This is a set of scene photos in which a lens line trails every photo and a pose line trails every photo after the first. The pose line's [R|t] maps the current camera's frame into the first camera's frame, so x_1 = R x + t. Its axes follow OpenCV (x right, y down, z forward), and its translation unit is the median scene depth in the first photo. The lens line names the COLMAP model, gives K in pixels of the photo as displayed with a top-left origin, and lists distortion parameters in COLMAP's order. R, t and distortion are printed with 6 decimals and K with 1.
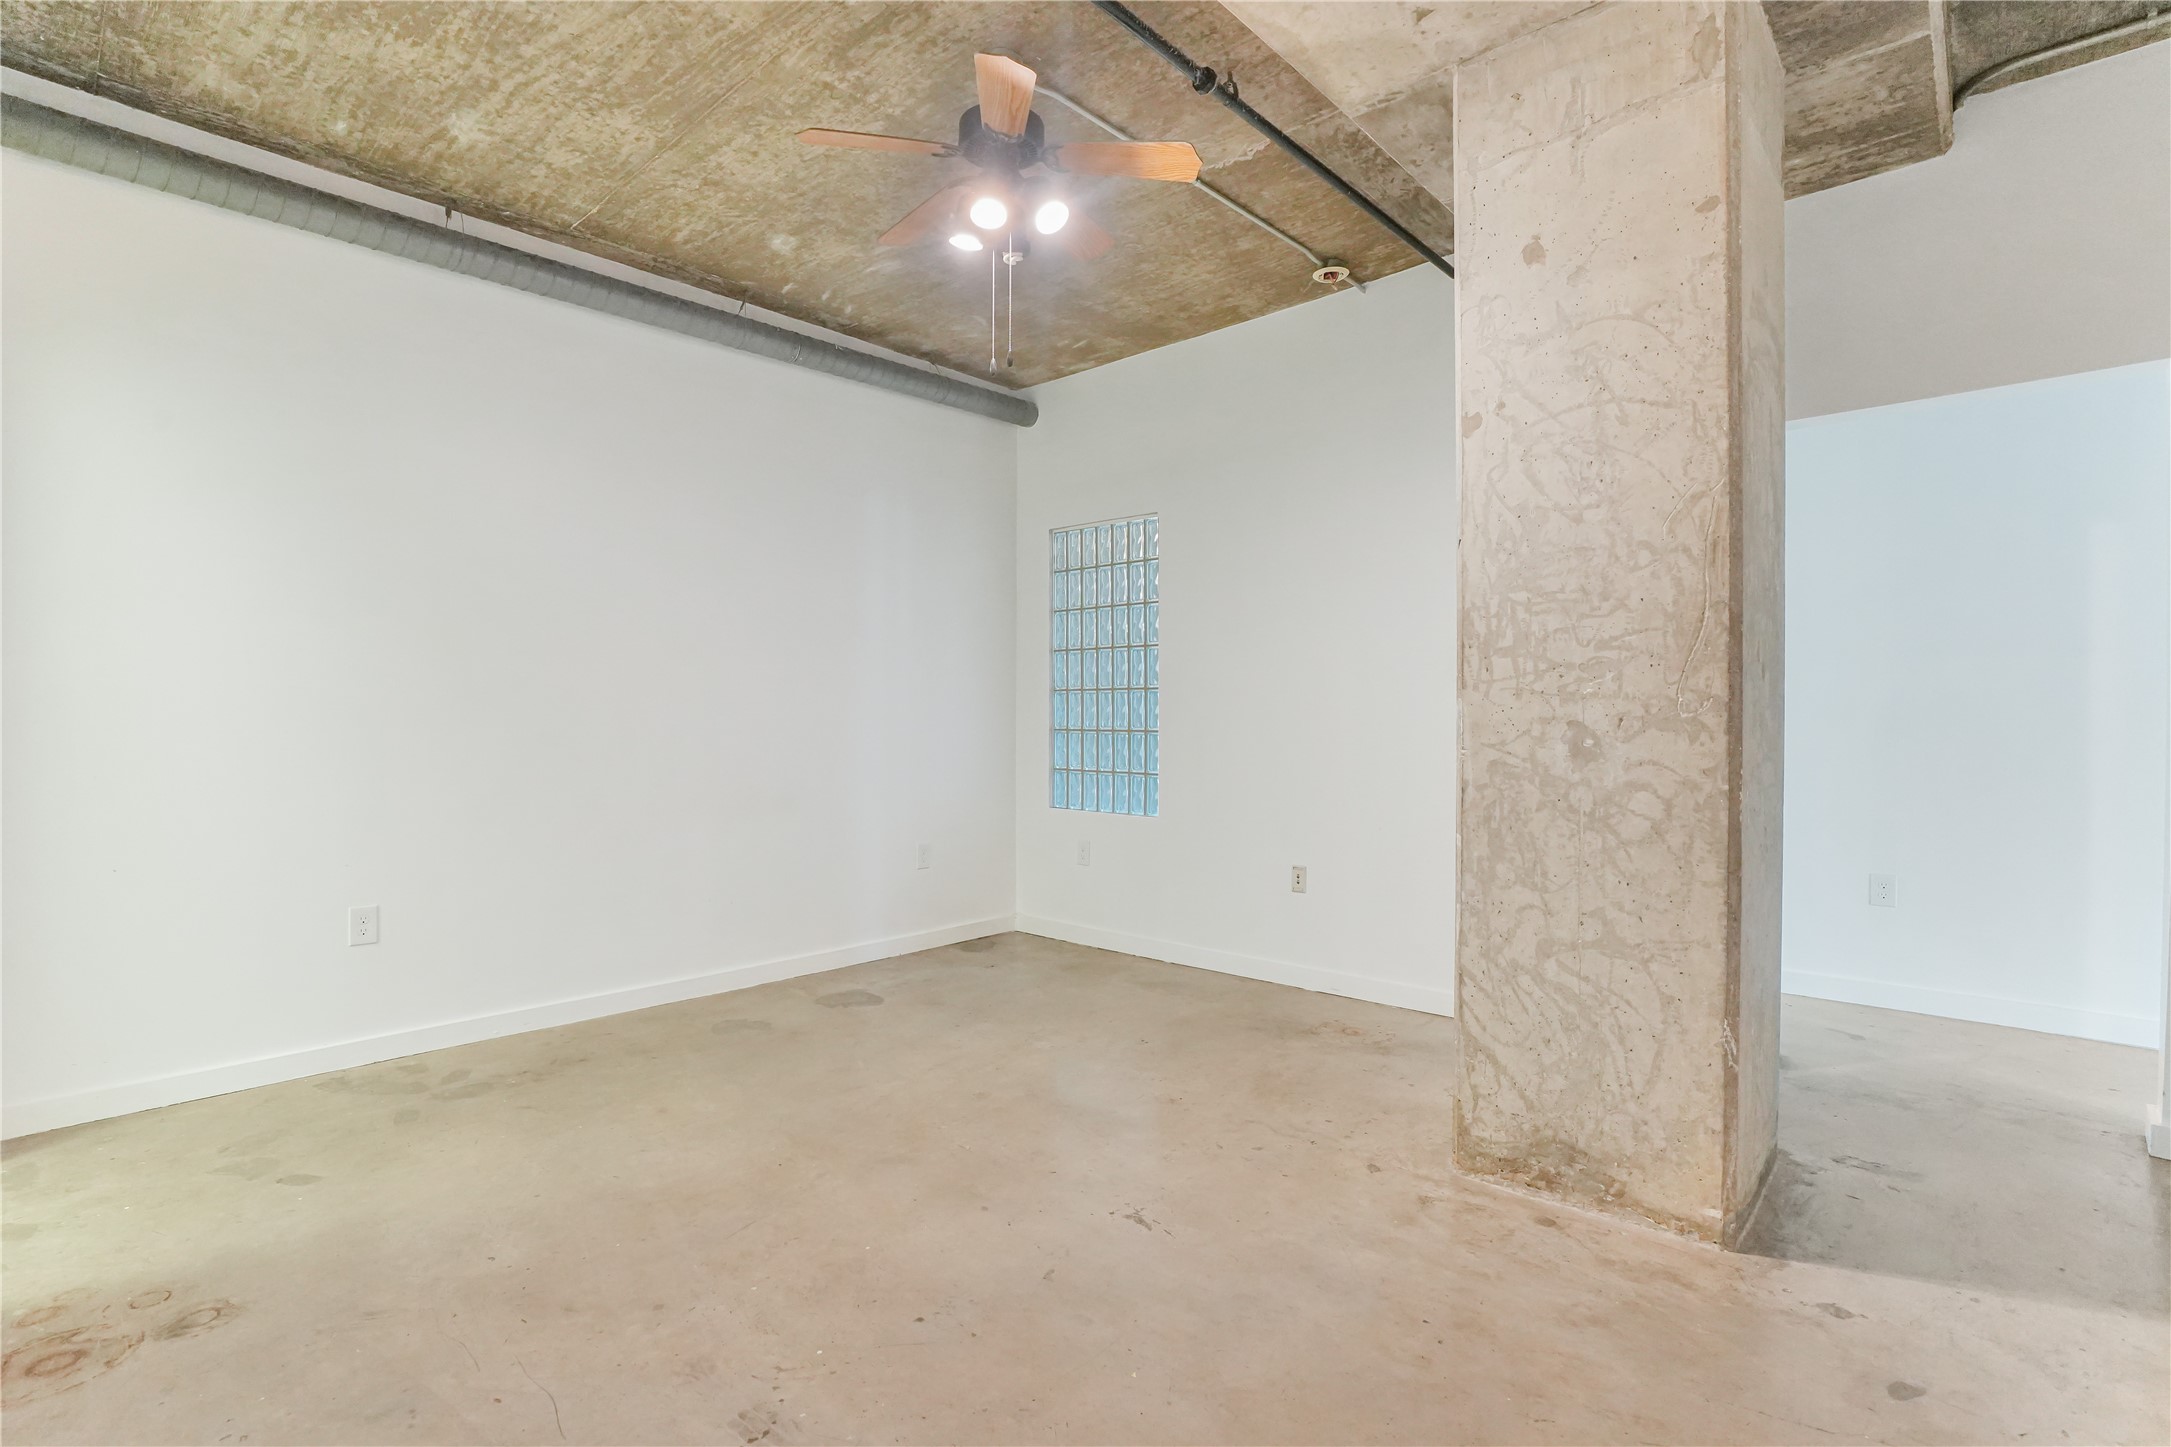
lens RADIAL K [[1035.5, 0, 1081.8], [0, 1035.5, 714.7], [0, 0, 1]] dist [-0.051250, 0.022681]
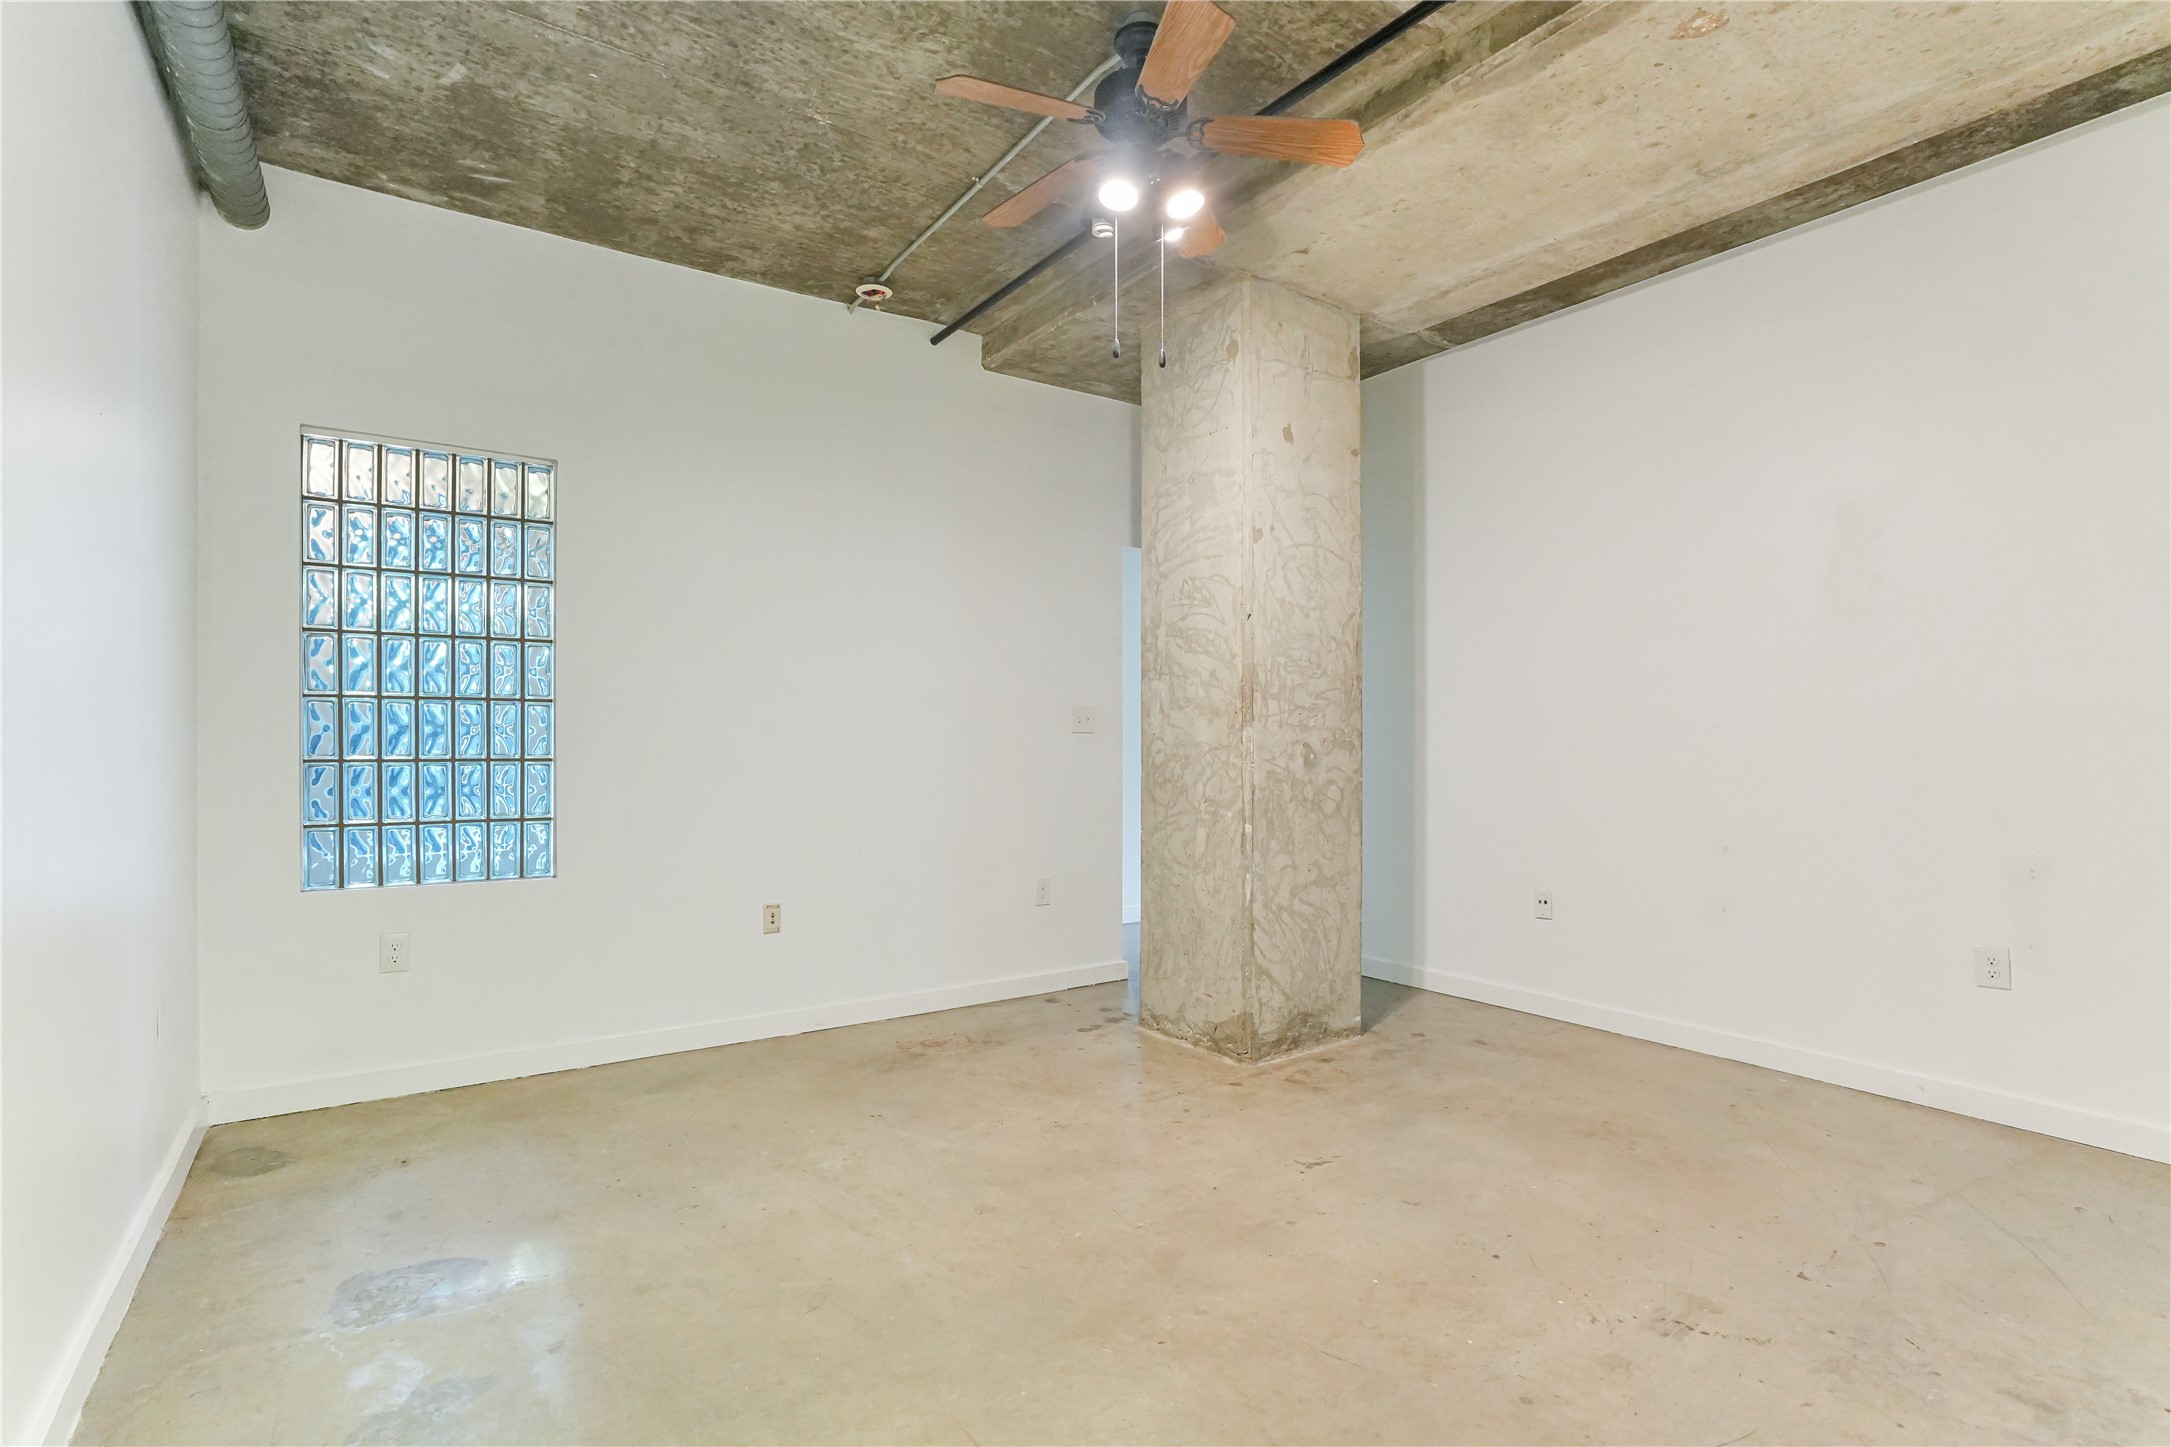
lens RADIAL K [[1035.5, 0, 1091.1], [0, 1035.5, 738.8], [0, 0, 1]] dist [-0.051250, 0.022681]
pose [[0.207033, 0.002079, 0.978332, -1.126739], [-0.002901, 0.999995, -0.001511, 0.002649], [-0.978330, -0.002526, 0.207038, 0.979016]]
